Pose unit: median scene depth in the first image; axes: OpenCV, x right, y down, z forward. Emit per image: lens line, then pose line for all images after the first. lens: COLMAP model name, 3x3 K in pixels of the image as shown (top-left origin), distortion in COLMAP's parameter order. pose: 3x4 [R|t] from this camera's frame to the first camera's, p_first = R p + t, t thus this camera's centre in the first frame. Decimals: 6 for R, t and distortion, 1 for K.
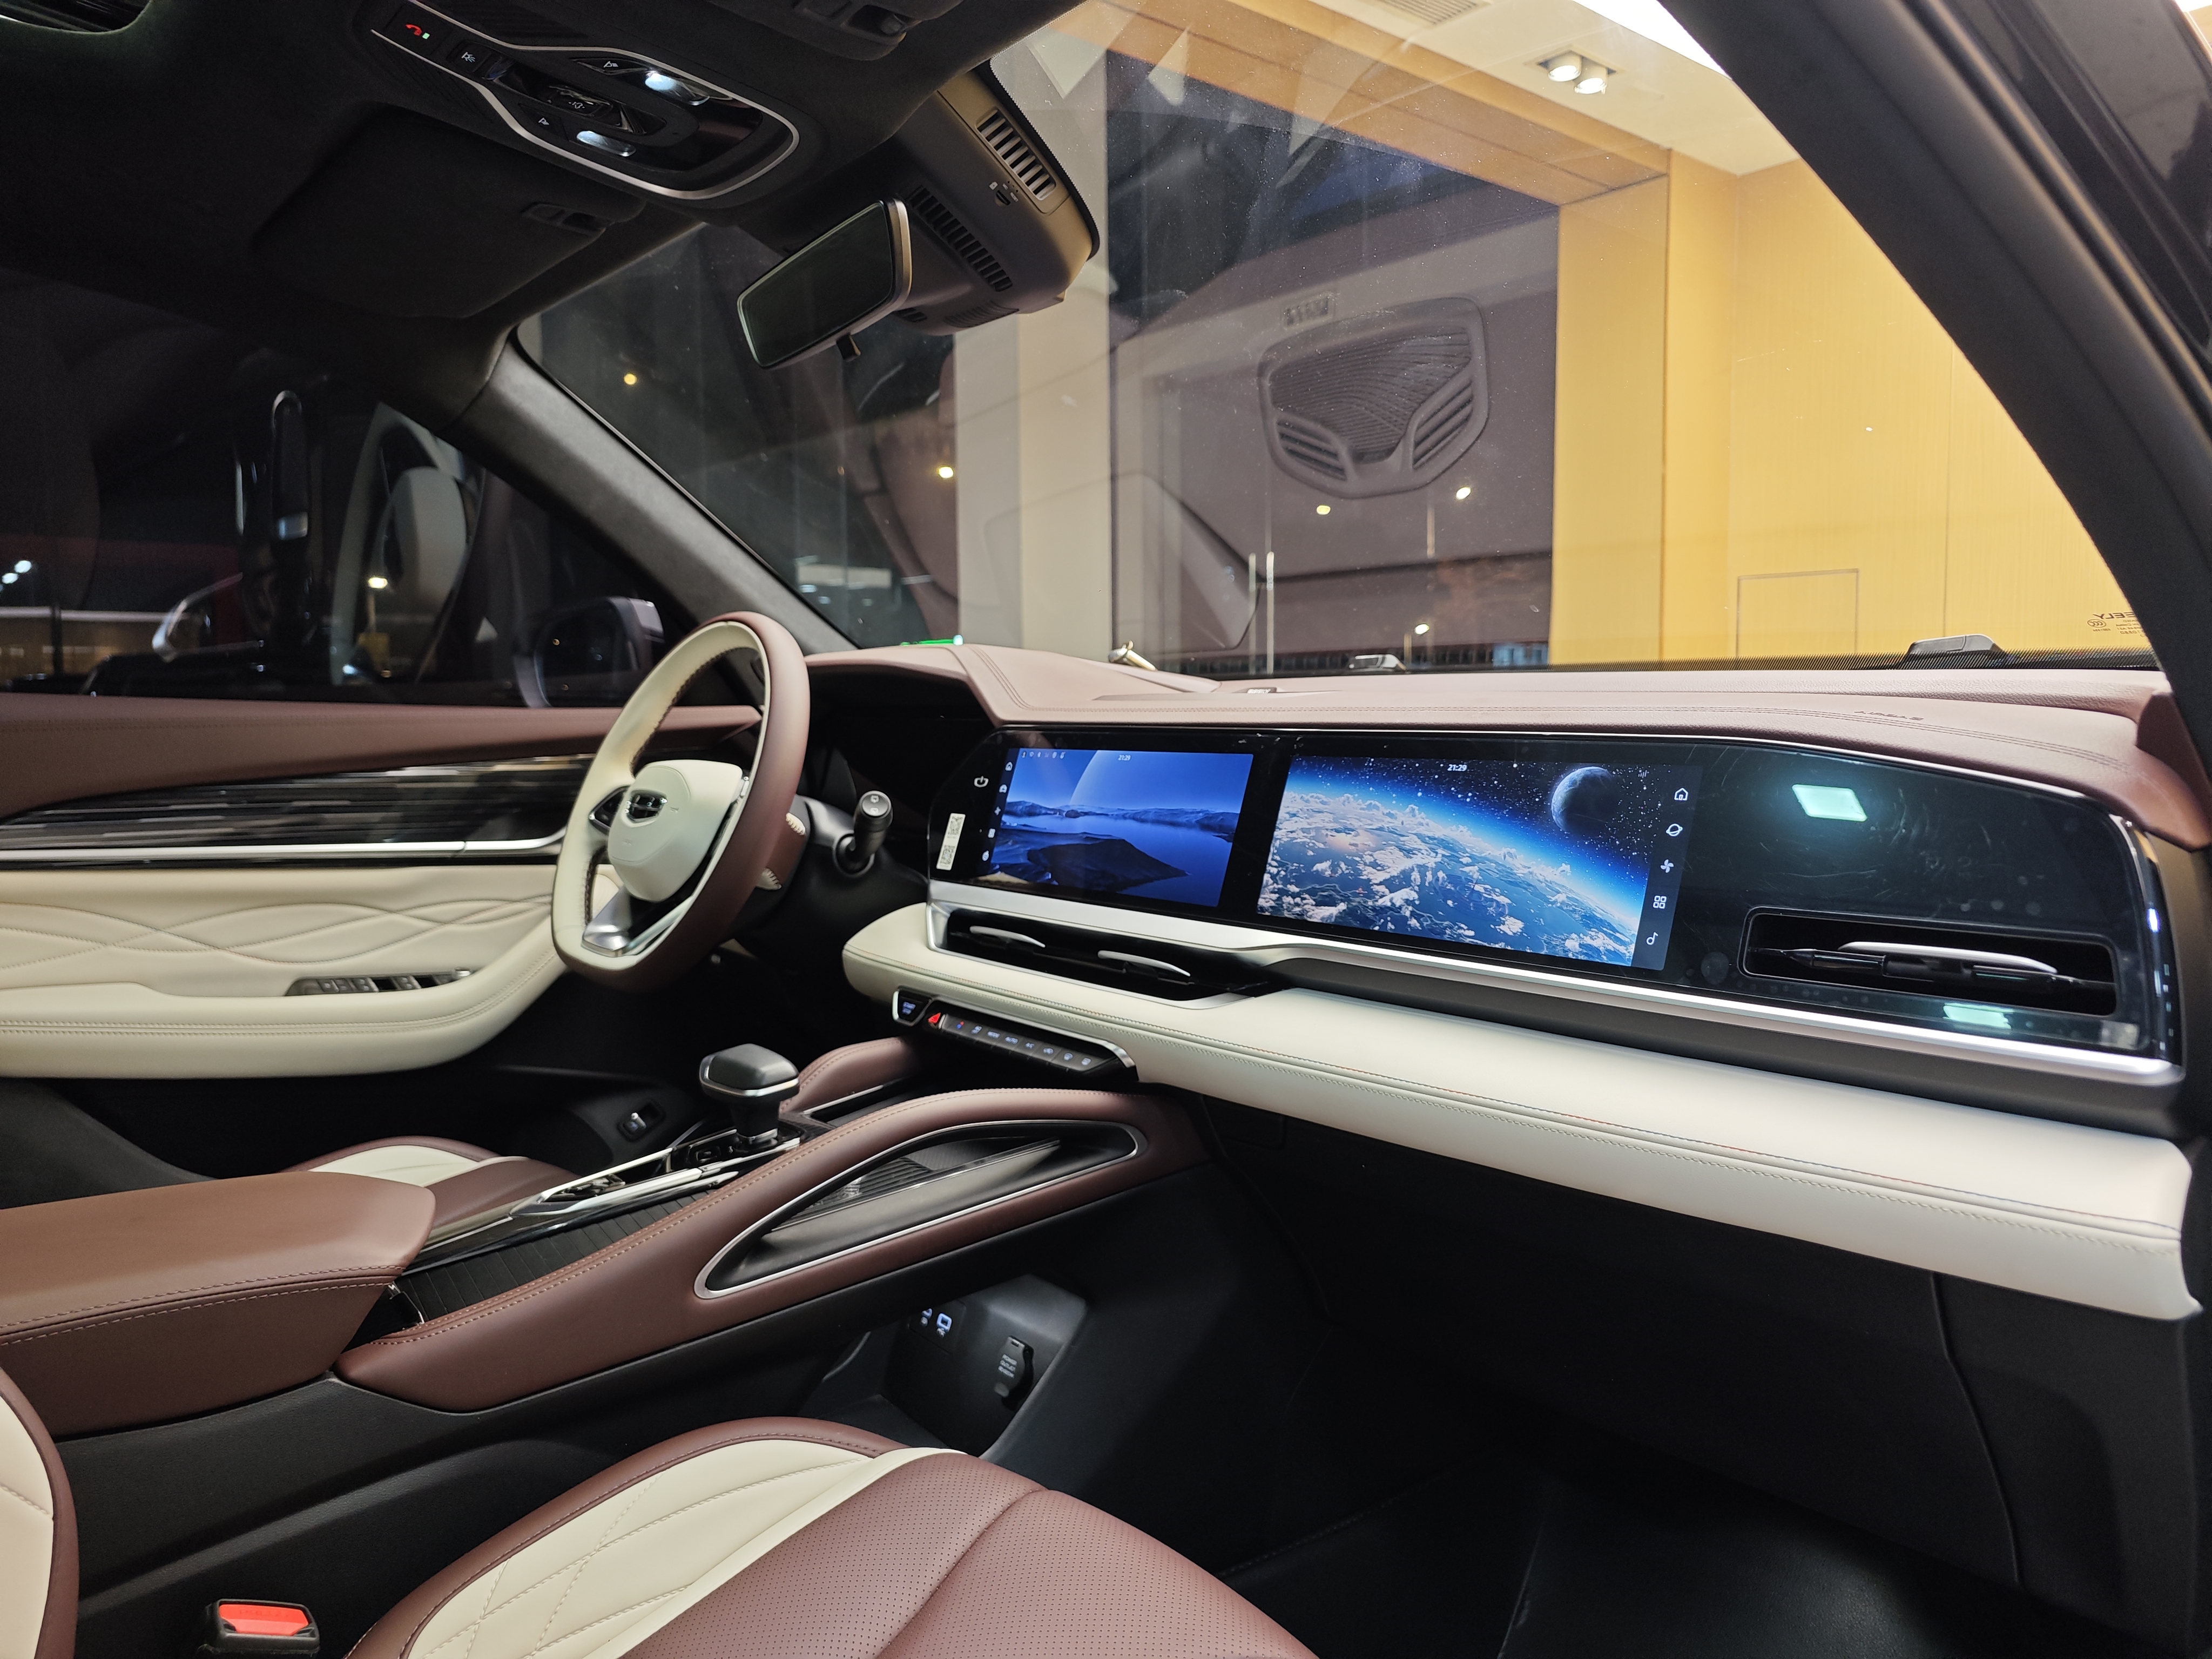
lens RADIAL K [[1506.6, 0, 1109.8], [0, 1506.6, 818.2], [0, 0, 1]] dist [-0.001587, 0.001229]
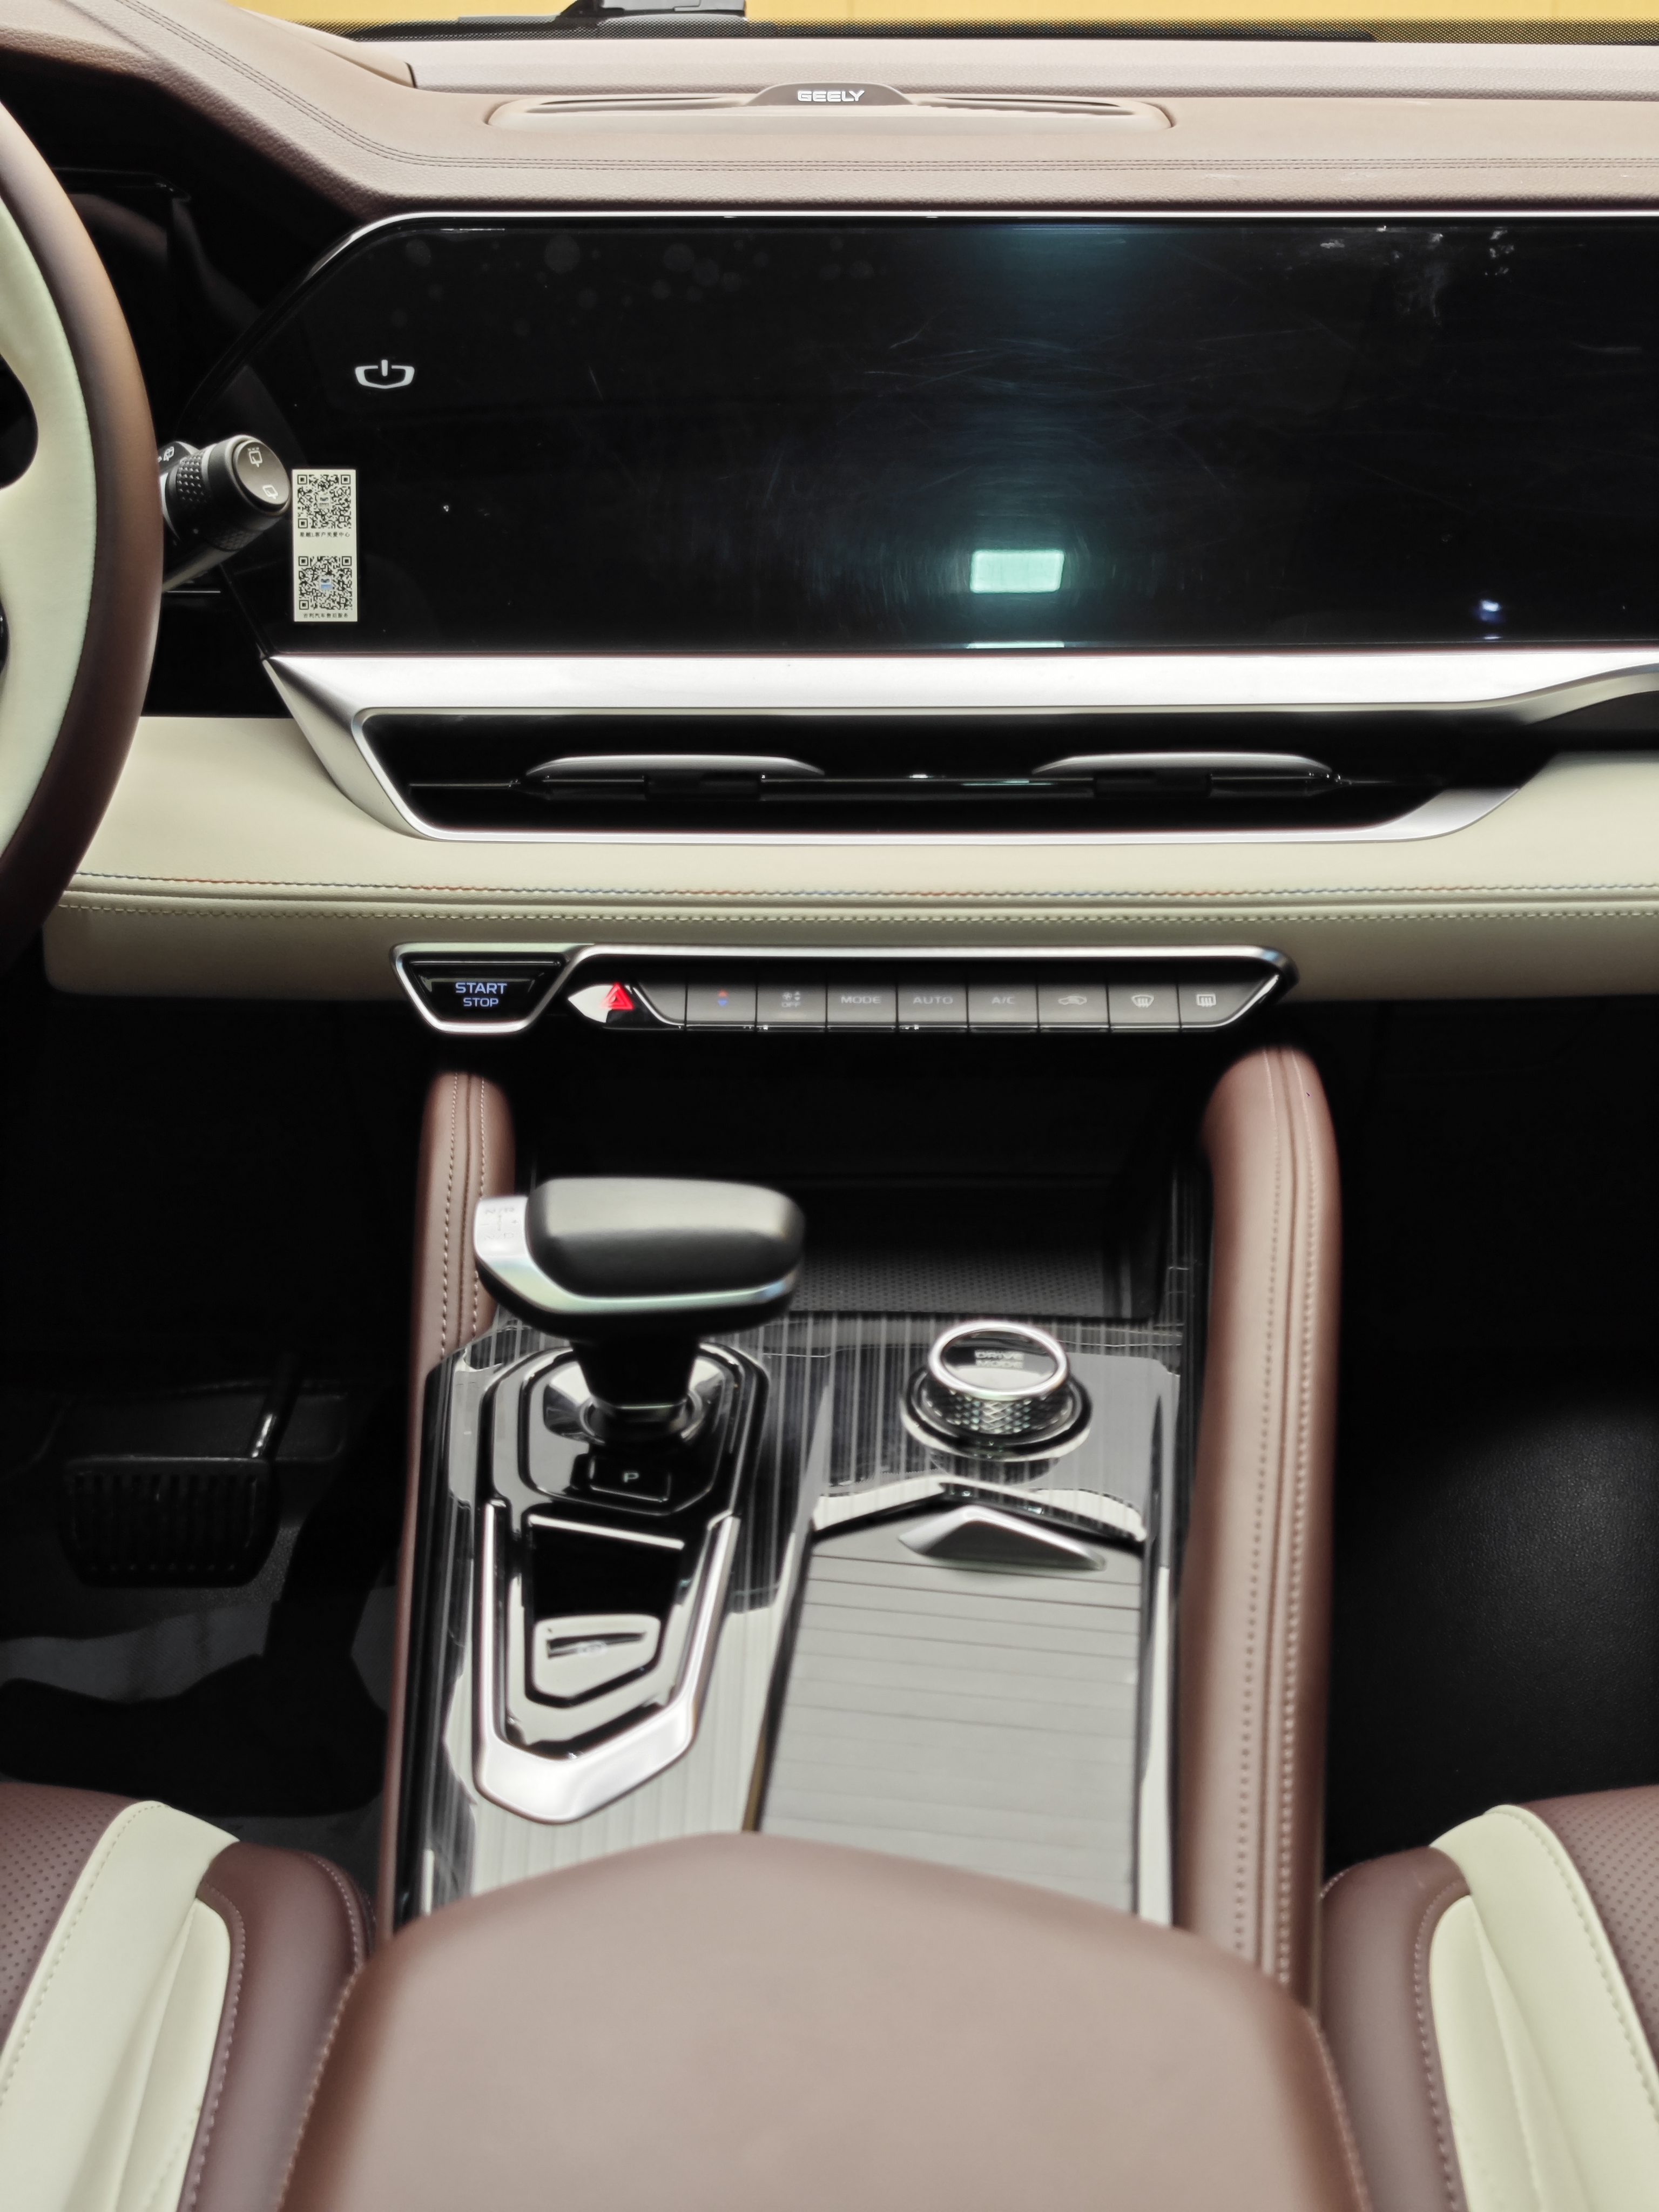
lens RADIAL K [[2952.2, 0, 835.7], [0, 2952.2, 1104.2], [0, 0, 1]] dist [0.196142, -0.849514]
pose [[0.631906, -0.276783, 0.723938, -0.803096], [0.054991, 0.947716, 0.314340, -0.105707], [-0.773092, -0.158823, 0.614088, 0.563938]]
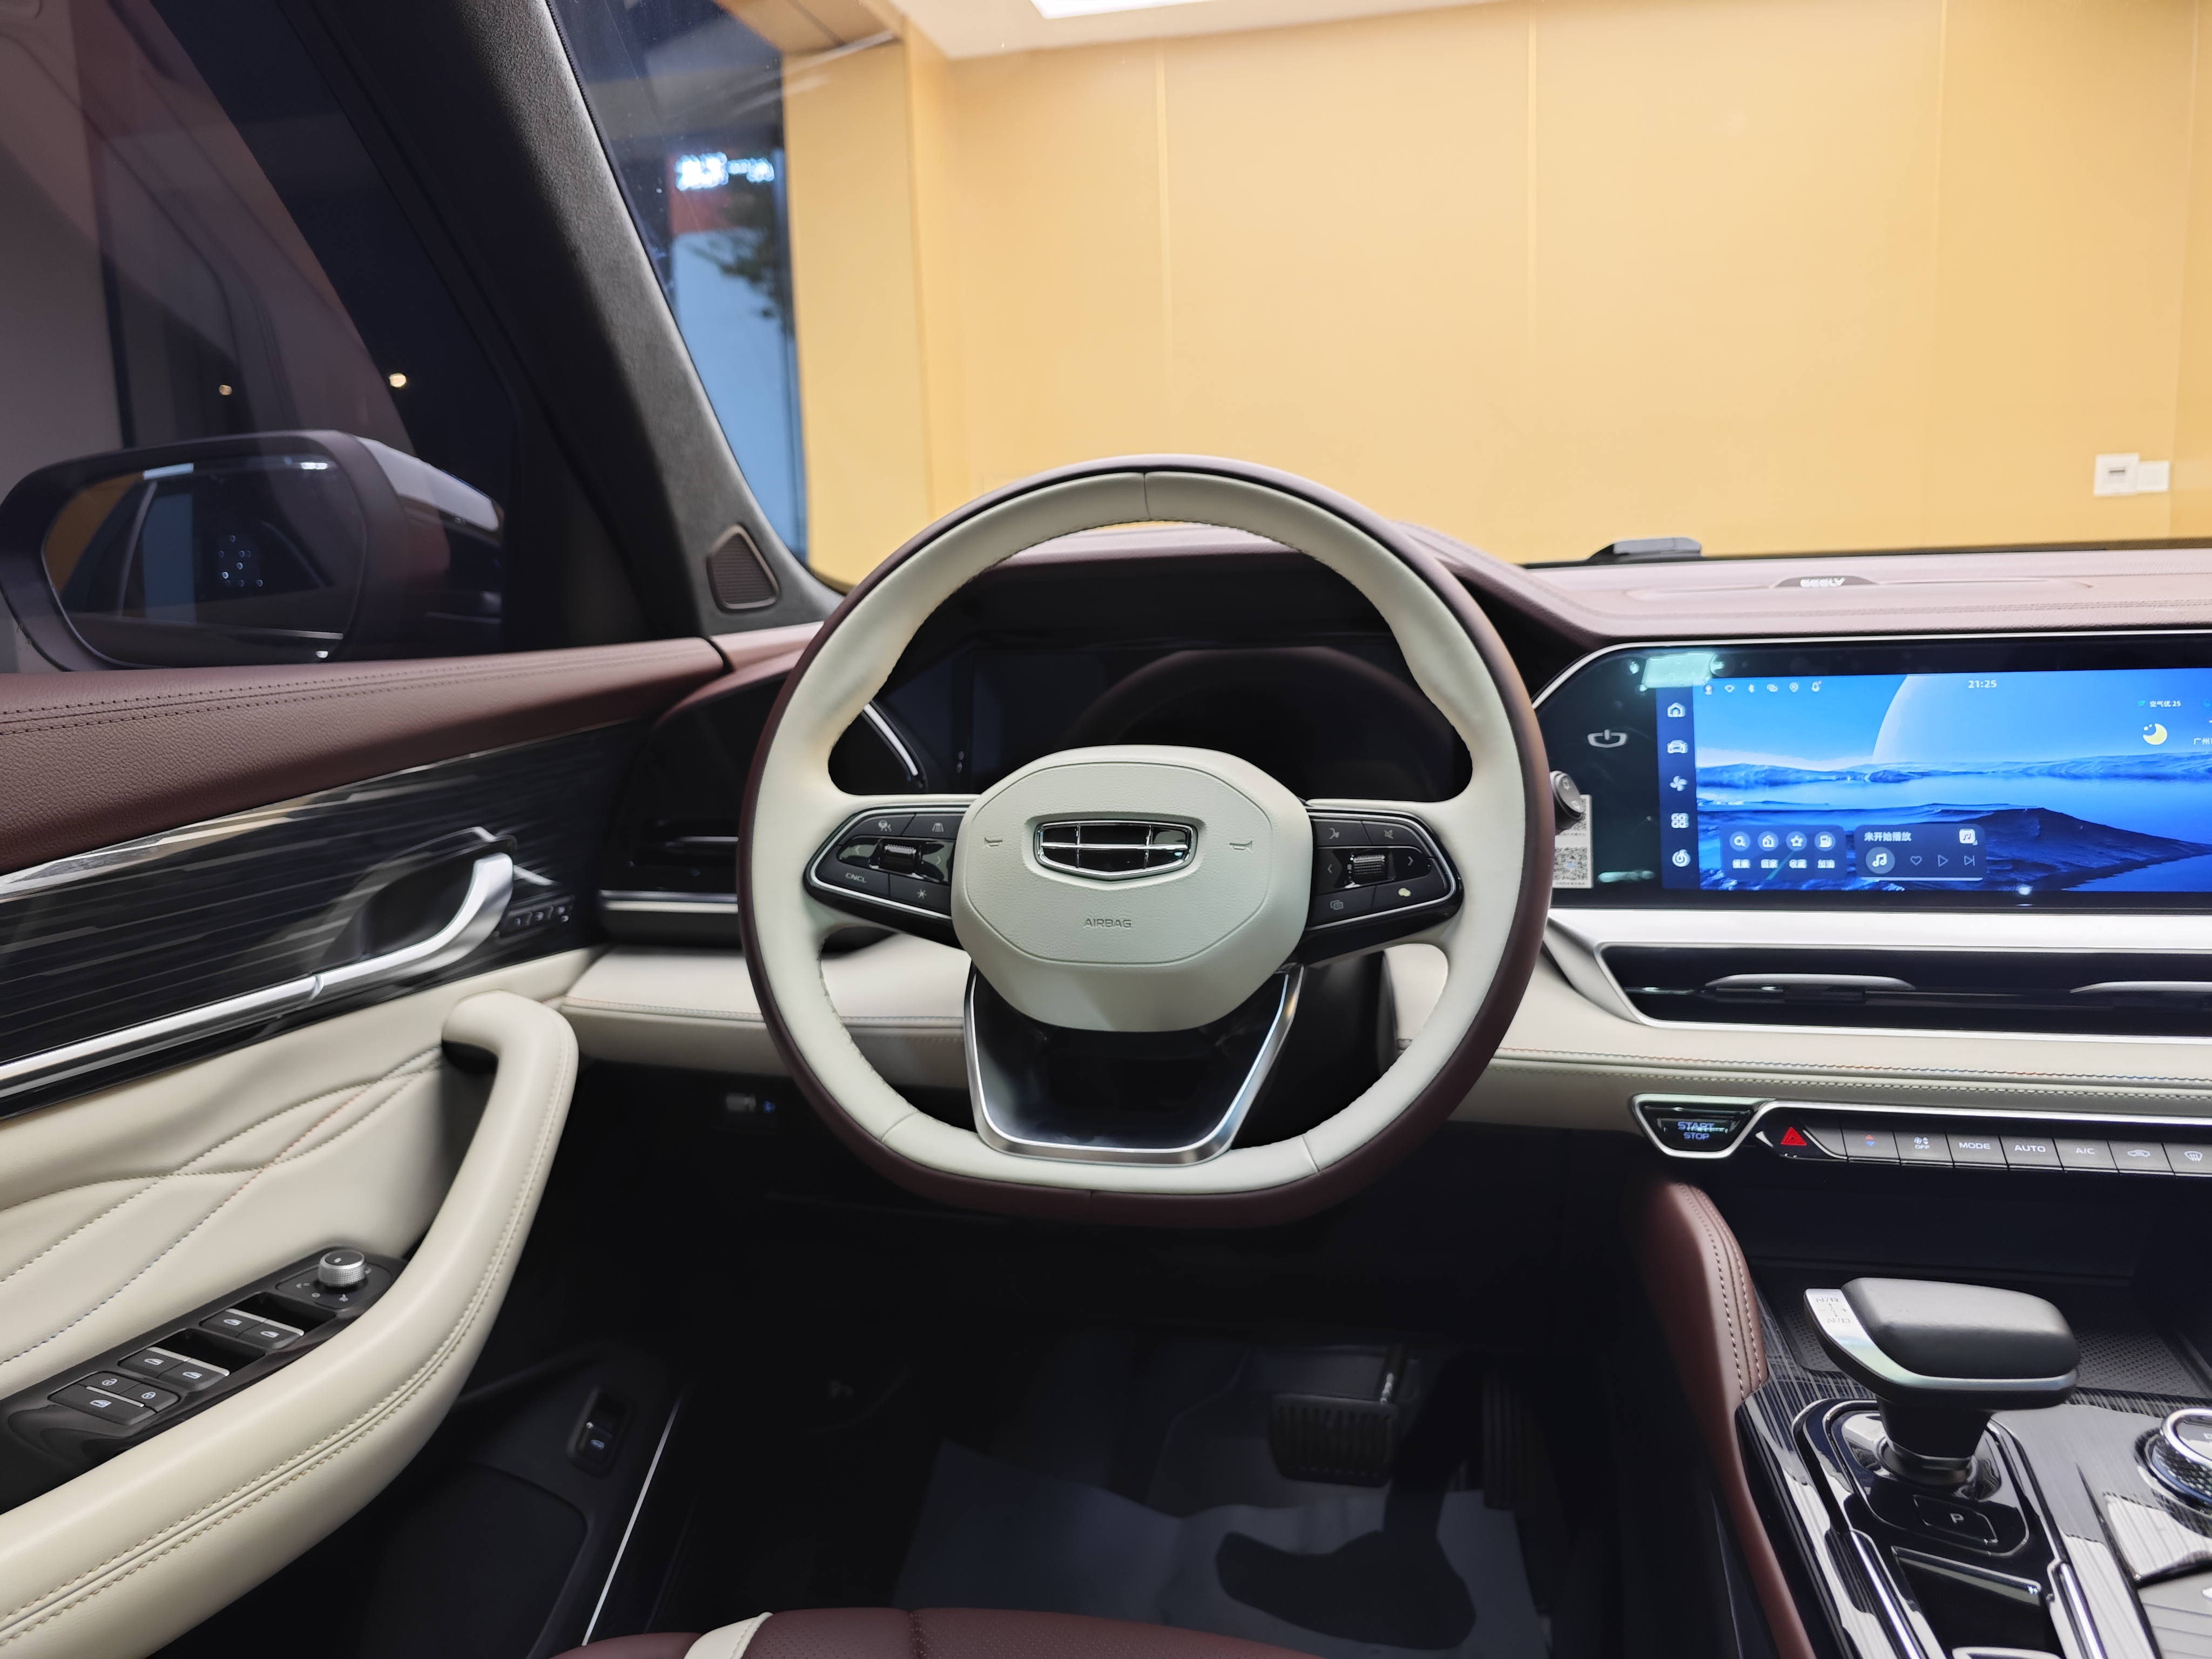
lens RADIAL K [[1506.6, 0, 1109.8], [0, 1506.6, 818.2], [0, 0, 1]] dist [-0.001587, 0.001229]
pose [[0.782801, -0.111413, 0.612217, -0.826749], [0.075462, 0.993577, 0.084326, -0.078522], [-0.617679, -0.019811, 0.786181, 0.852743]]
